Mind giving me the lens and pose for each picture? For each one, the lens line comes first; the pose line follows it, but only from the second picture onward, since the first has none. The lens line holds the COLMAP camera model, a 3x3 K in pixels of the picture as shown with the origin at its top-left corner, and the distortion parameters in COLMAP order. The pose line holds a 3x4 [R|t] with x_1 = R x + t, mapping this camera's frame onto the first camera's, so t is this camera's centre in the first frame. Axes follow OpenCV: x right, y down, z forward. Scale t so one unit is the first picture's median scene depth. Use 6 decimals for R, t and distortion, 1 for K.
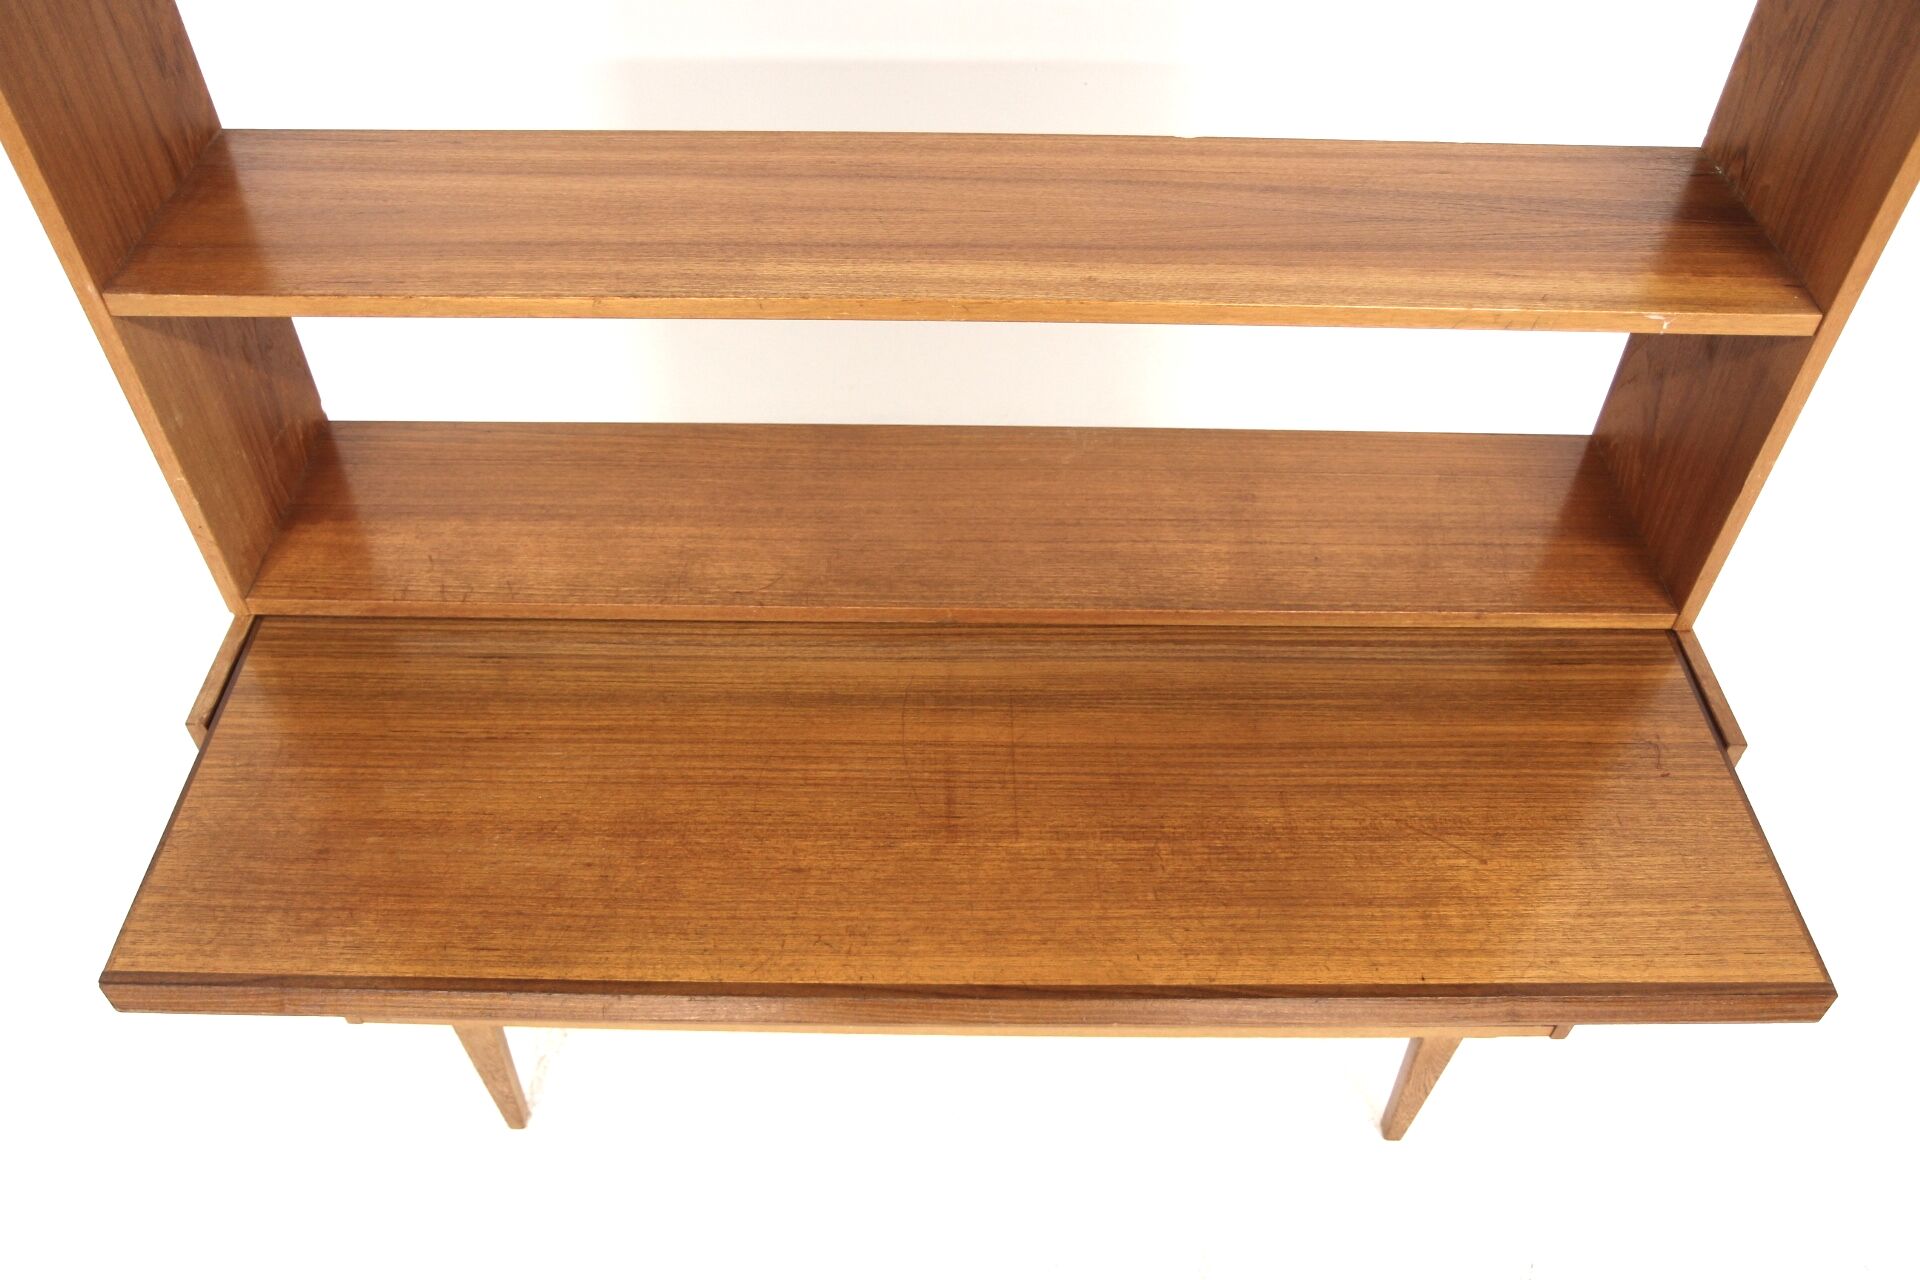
lens RADIAL K [[1481.8, 0, 895.8], [0, 1481.8, 635.9], [0, 0, 1]] dist [-0.103670, 0.086754]
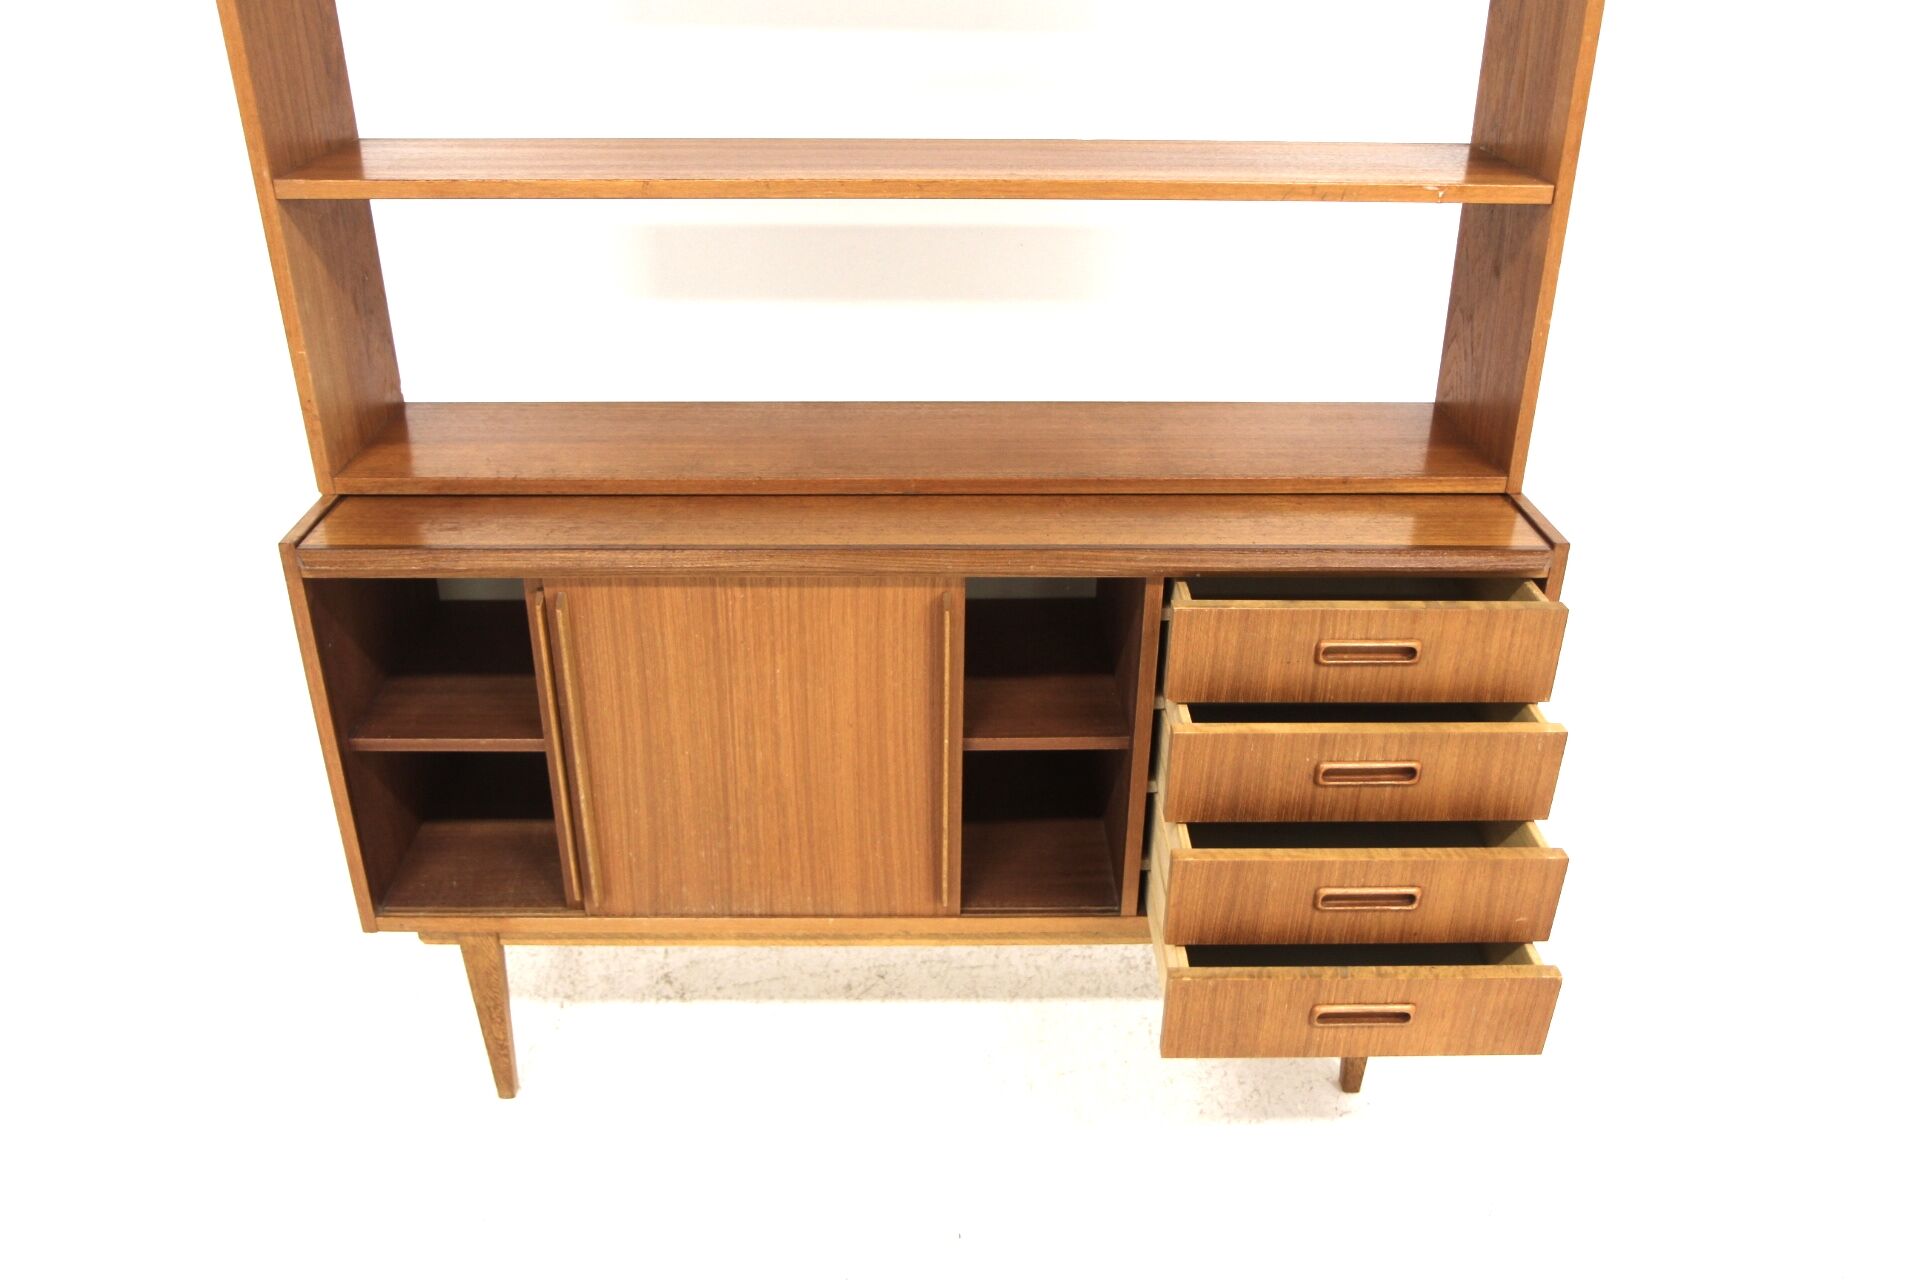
lens RADIAL K [[1481.8, 0, 895.8], [0, 1481.8, 635.9], [0, 0, 1]] dist [-0.103670, 0.086754]
pose [[0.999858, -0.004229, 0.016329, 0.001337], [0.009145, 0.949326, -0.314160, 0.490397], [-0.014173, 0.314265, 0.949230, -0.121891]]
